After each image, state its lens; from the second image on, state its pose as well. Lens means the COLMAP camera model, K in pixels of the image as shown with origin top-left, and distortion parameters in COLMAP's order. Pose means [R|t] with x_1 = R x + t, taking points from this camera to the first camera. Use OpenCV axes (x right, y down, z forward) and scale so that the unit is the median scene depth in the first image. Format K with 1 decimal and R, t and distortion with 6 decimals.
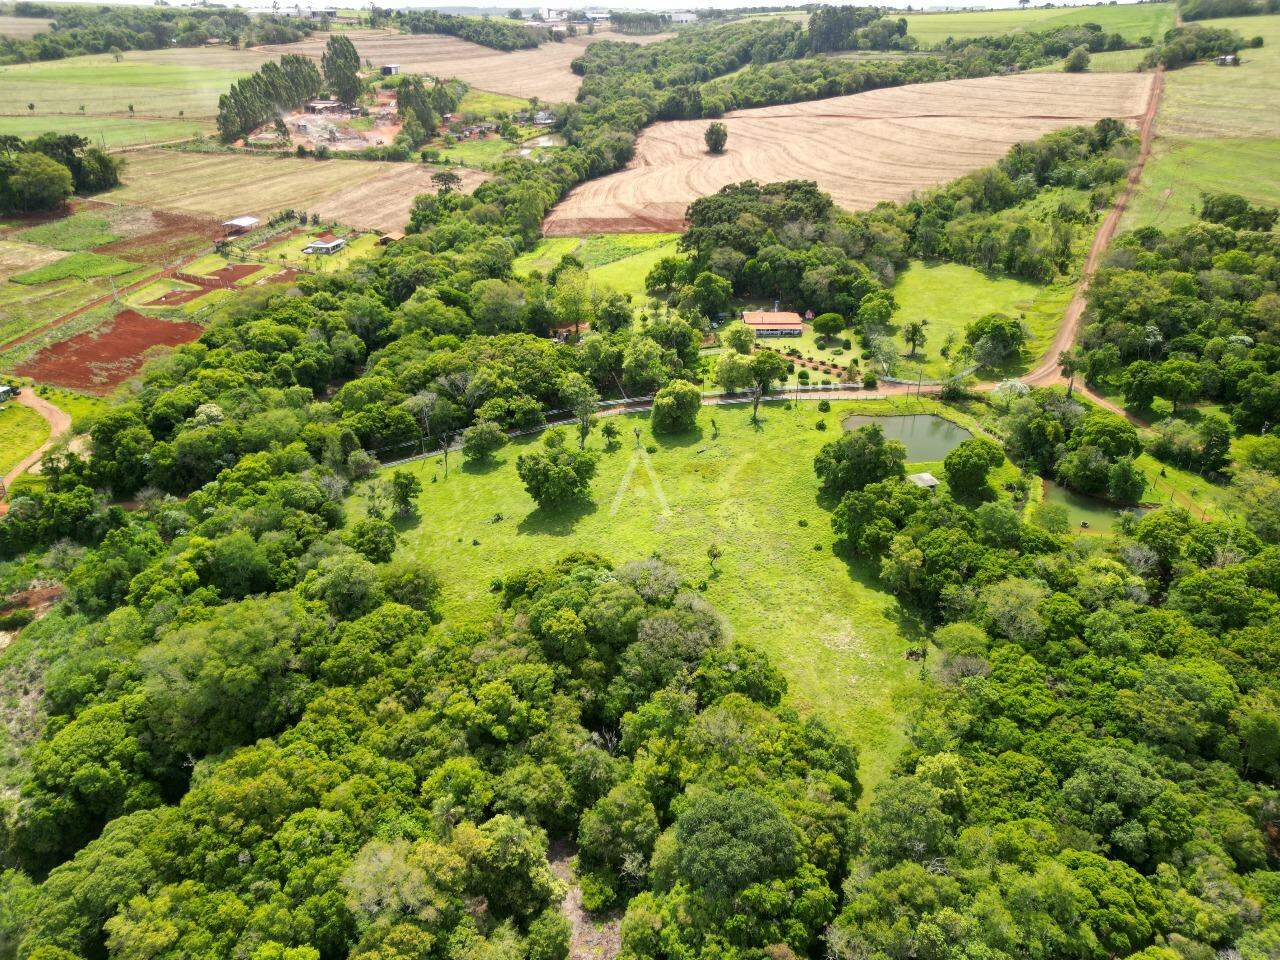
lens RADIAL K [[899.0, 0, 640.0], [0, 899.0, 480.0], [0, 0, 1]] dist [0.077367, -0.070300]
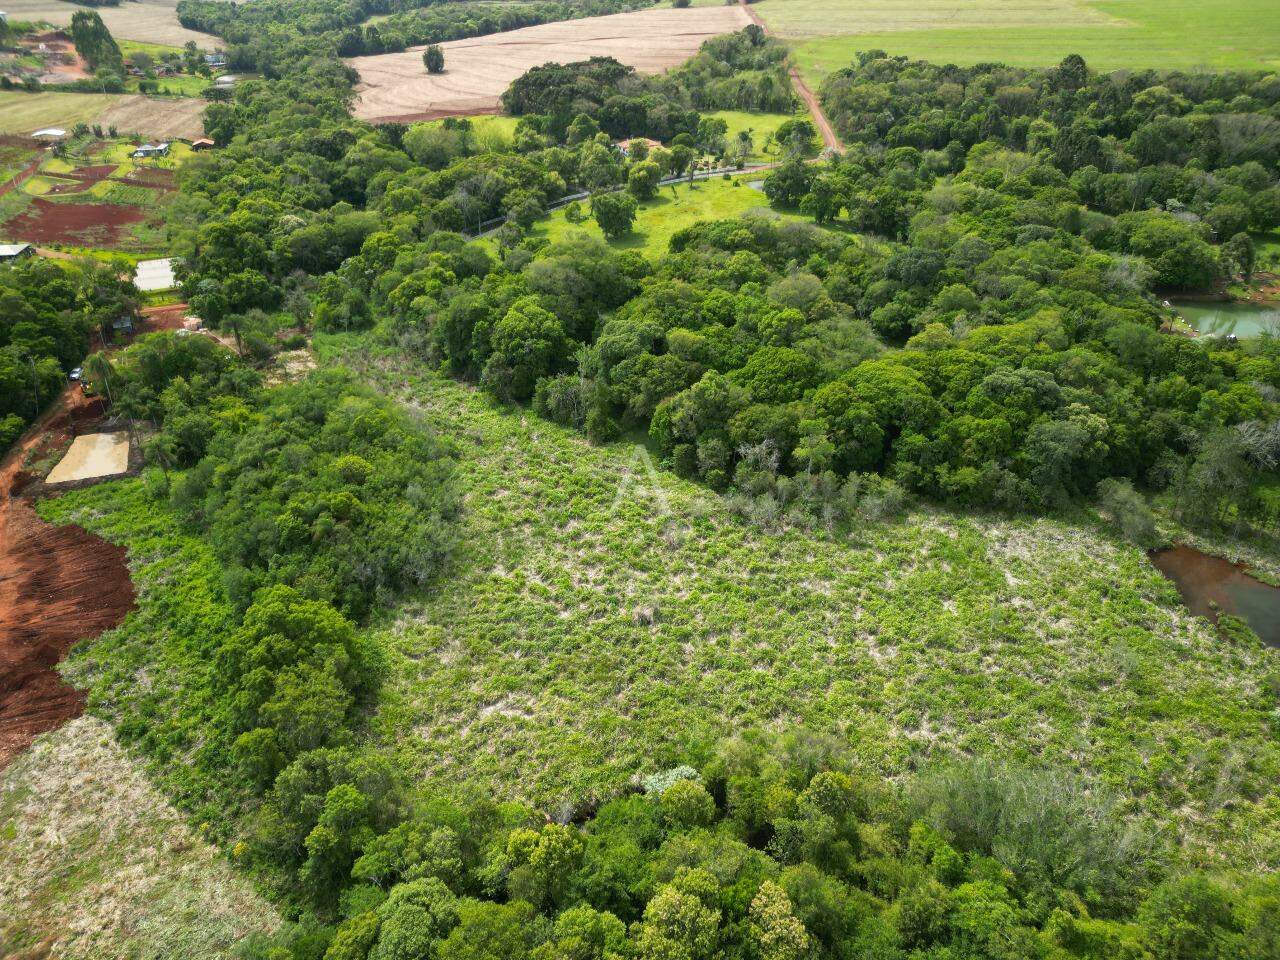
lens RADIAL K [[899.0, 0, 640.0], [0, 899.0, 480.0], [0, 0, 1]] dist [0.077367, -0.070300]
pose [[0.890826, -0.217356, 0.398981, -0.304702], [0.212422, 0.975506, 0.057147, 0.140617], [-0.401629, 0.033845, 0.915177, -0.129243]]
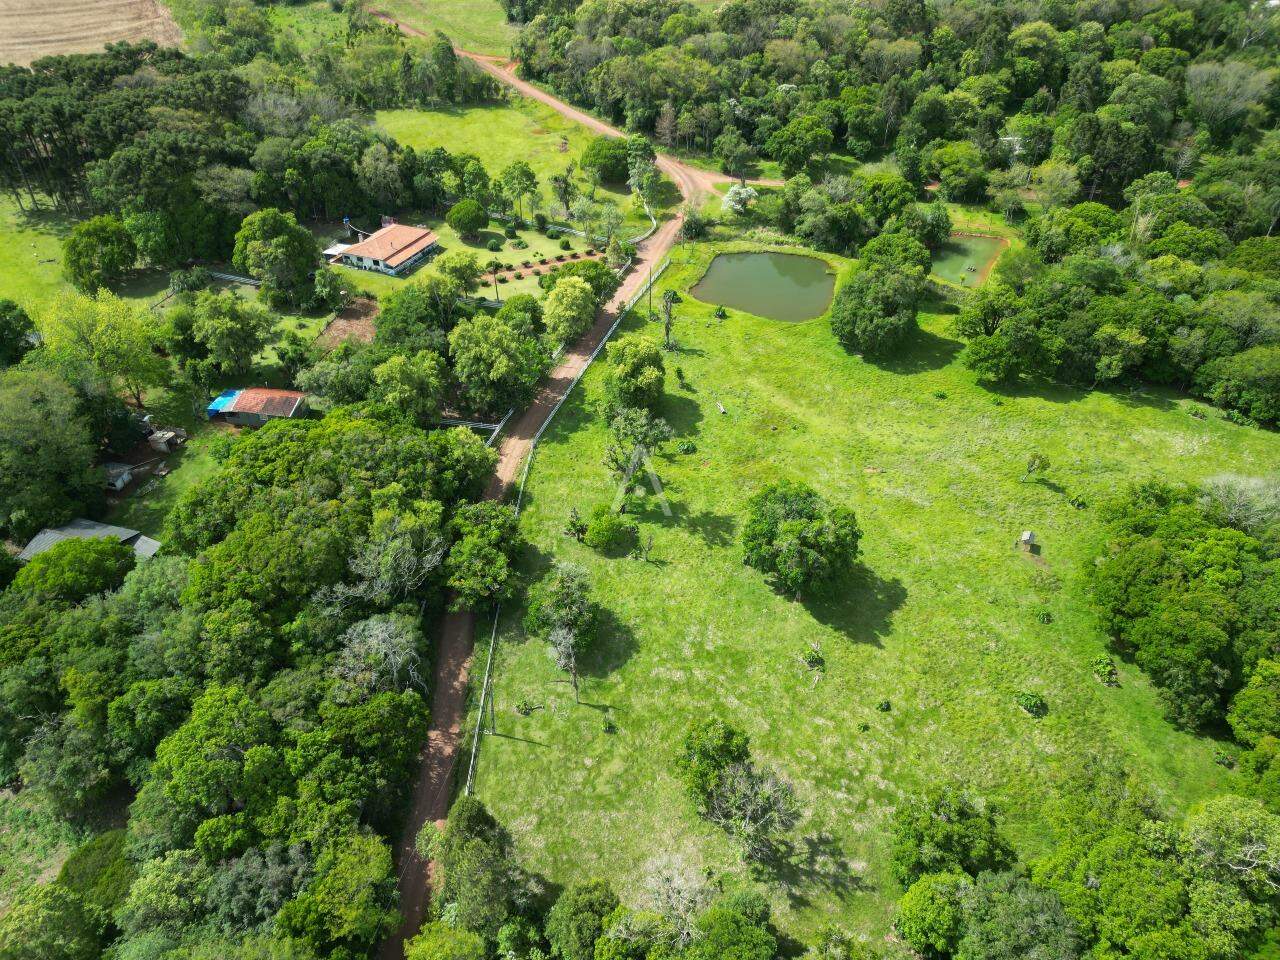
lens RADIAL K [[899.0, 0, 640.0], [0, 899.0, 480.0], [0, 0, 1]] dist [0.077367, -0.070300]
pose [[0.360390, -0.550790, 0.752827, -0.237852], [0.429848, 0.814324, 0.390008, -0.134166], [-0.827858, 0.183046, 0.530231, 0.324332]]
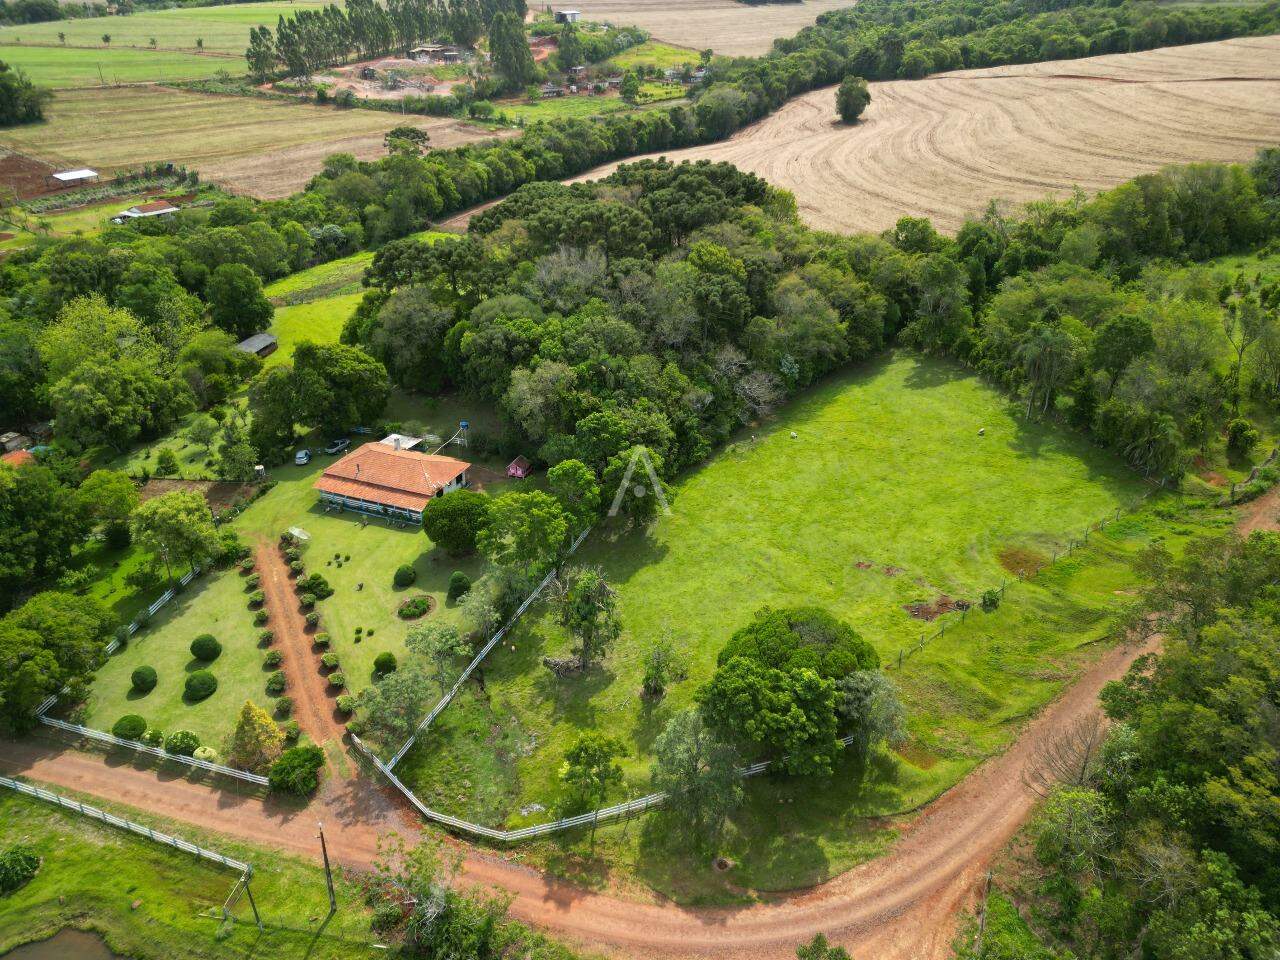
lens RADIAL K [[899.0, 0, 640.0], [0, 899.0, 480.0], [0, 0, 1]] dist [0.077367, -0.070300]
pose [[0.933475, 0.171329, -0.315071, 0.240316], [-0.165413, 0.985168, 0.045637, -0.131345], [0.318217, 0.009516, 0.947970, 0.389344]]
